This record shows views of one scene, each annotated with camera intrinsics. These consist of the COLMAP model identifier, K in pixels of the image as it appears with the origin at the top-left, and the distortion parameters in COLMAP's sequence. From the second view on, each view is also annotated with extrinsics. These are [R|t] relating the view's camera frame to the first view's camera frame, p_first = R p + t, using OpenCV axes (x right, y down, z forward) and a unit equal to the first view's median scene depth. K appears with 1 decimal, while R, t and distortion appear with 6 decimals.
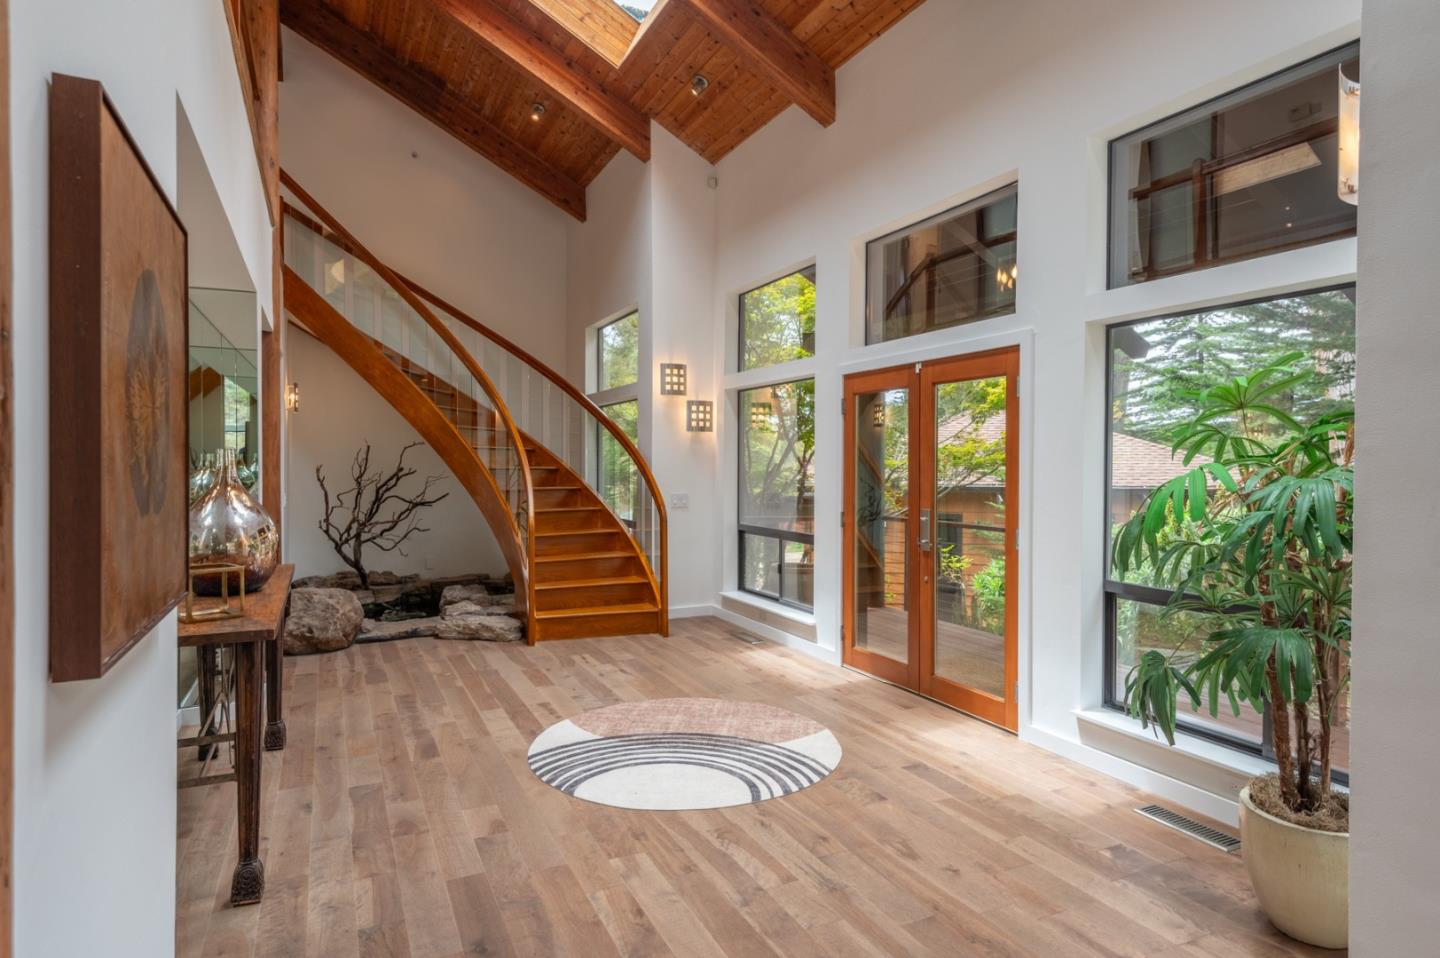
lens RADIAL K [[667.2, 0, 670.5], [0, 667.2, 472.5], [0, 0, 1]] dist [0.016597, 0.000352]
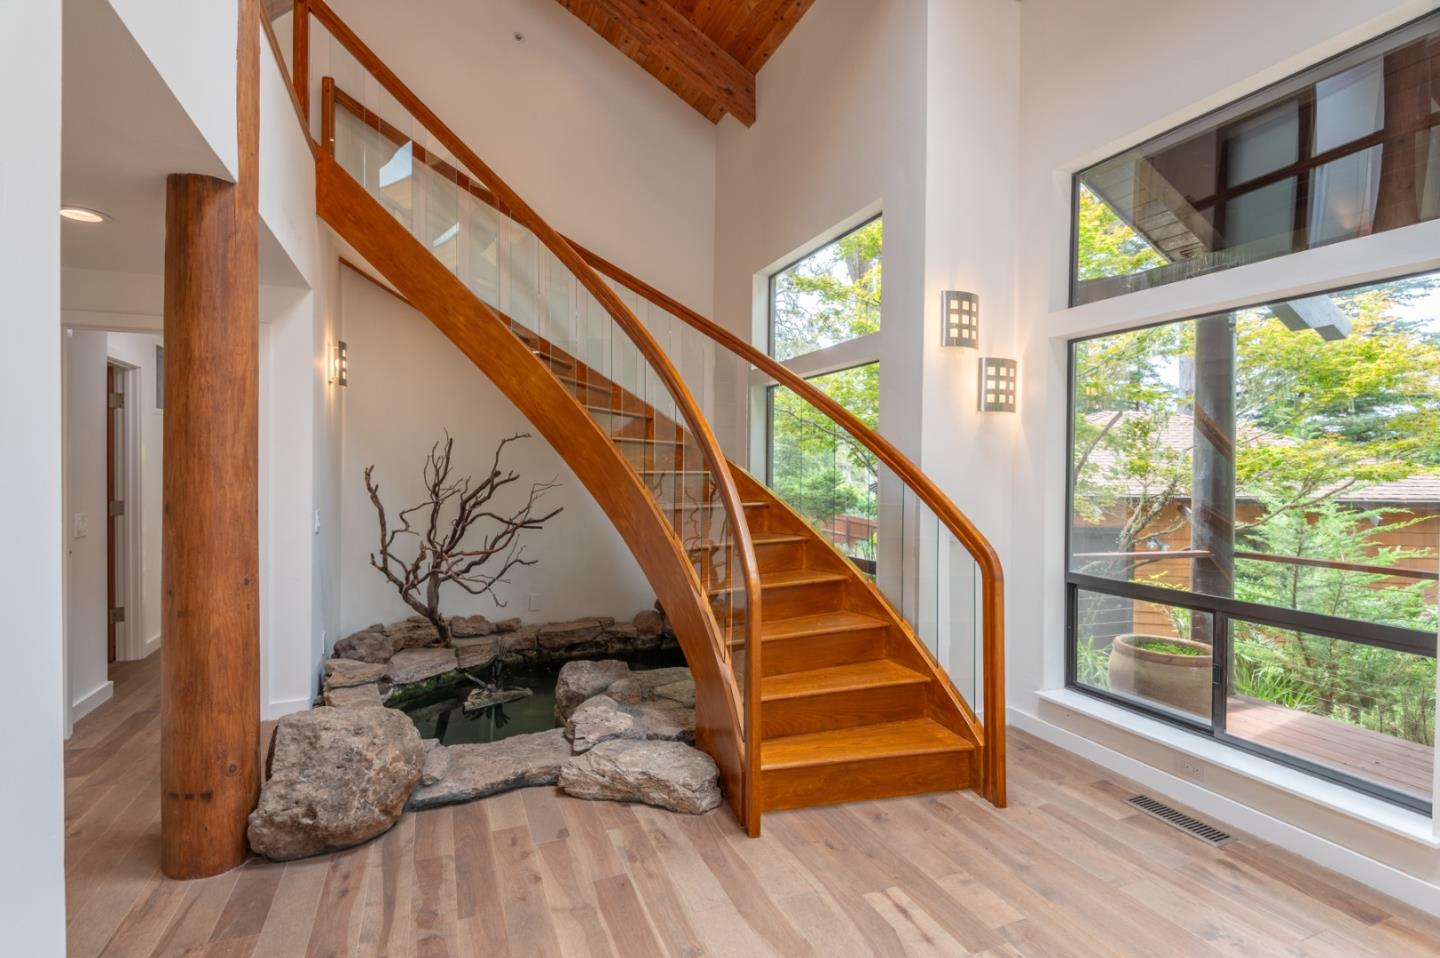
lens RADIAL K [[667.2, 0, 715.1], [0, 667.2, 471.5], [0, 0, 1]] dist [0.014904, -0.001233]
pose [[0.997842, 0.004749, -0.065495, -0.251558], [-0.005215, 0.999962, -0.006955, -0.005697], [0.065460, 0.007282, 0.997829, 0.617983]]
